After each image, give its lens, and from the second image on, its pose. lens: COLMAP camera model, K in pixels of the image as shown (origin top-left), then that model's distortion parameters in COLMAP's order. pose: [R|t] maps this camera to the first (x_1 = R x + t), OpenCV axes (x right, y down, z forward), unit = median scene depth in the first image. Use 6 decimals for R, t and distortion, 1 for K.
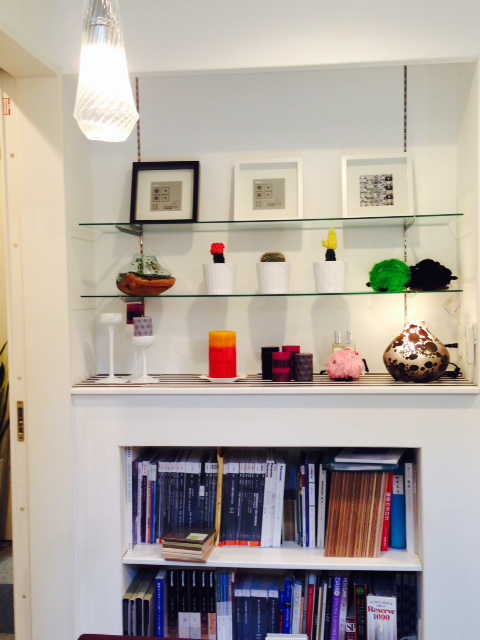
lens RADIAL K [[778.1, 0, 240.0], [0, 778.1, 320.0], [0, 0, 1]] dist [0.122709, 0.011089]
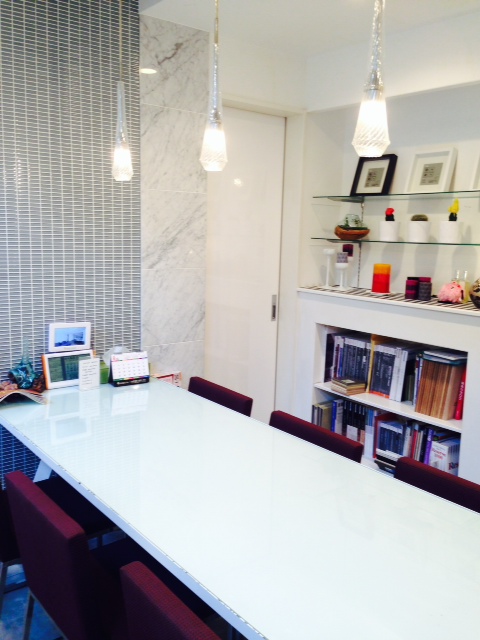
lens RADIAL K [[605.3, 0, 240.0], [0, 605.3, 320.0], [0, 0, 1]] dist [0.149511, 0.000889]
pose [[0.693718, 0.144876, -0.705525, 0.674317], [-0.077858, 0.988905, 0.126511, -0.007698], [0.716026, -0.032832, 0.697301, -0.093704]]
